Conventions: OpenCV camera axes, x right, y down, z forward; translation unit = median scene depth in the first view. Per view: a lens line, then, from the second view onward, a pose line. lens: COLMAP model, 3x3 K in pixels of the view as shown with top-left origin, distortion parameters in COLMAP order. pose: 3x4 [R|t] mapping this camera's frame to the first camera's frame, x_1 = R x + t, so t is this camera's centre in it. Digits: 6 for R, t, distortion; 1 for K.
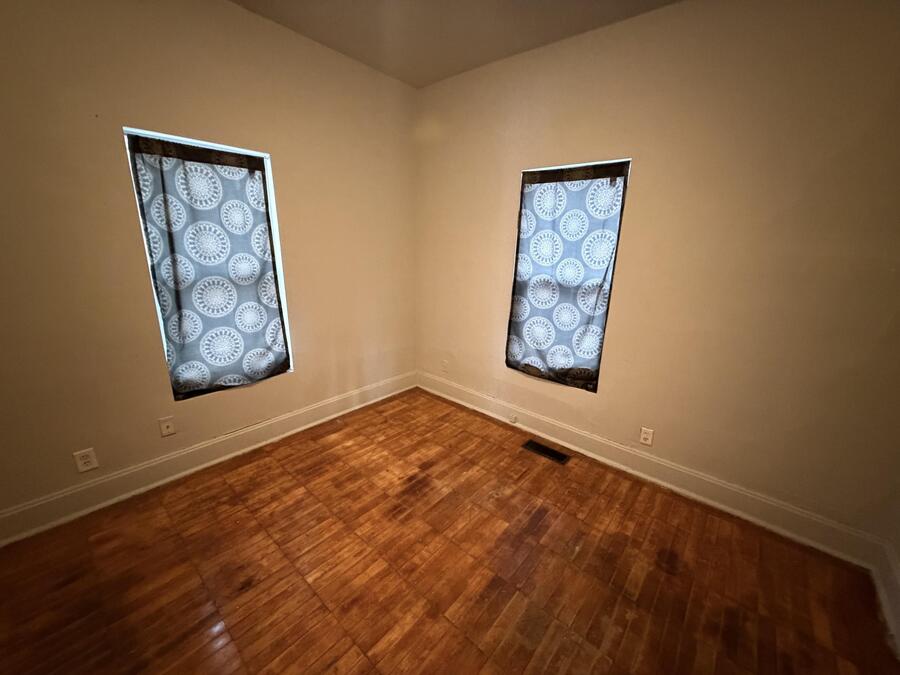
lens RADIAL K [[359.3, 0, 449.8], [0, 359.3, 339.3], [0, 0, 1]] dist [-0.002171, -0.000157]
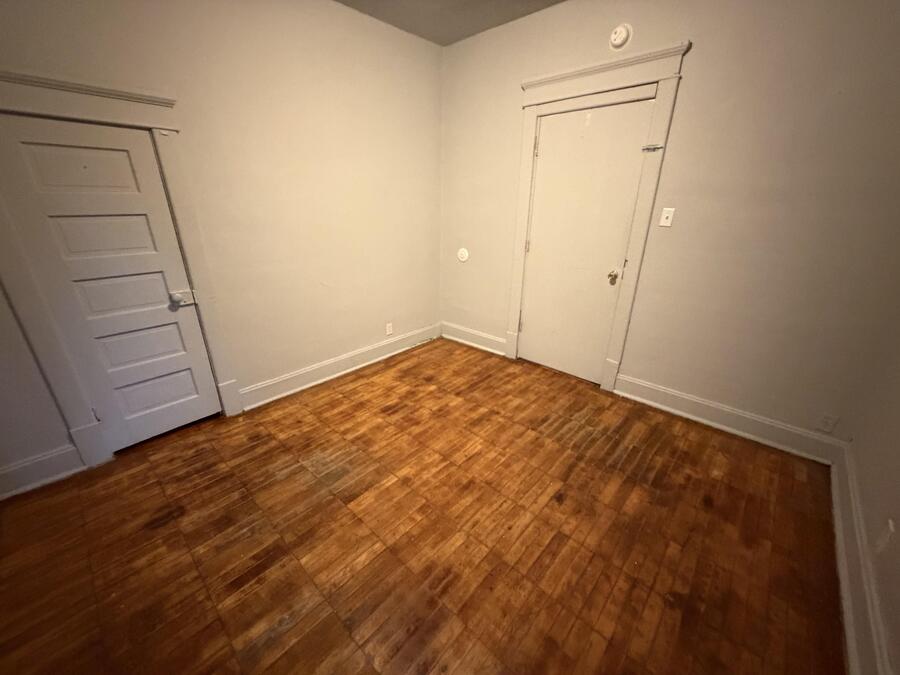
lens RADIAL K [[359.3, 0, 449.5], [0, 359.3, 339.3], [0, 0, 1]] dist [-0.002171, -0.000157]
pose [[-0.998720, -0.047577, 0.017187, -0.166903], [-0.027816, 0.800287, 0.598971, -0.387847], [-0.042252, 0.597726, -0.800586, 1.427285]]
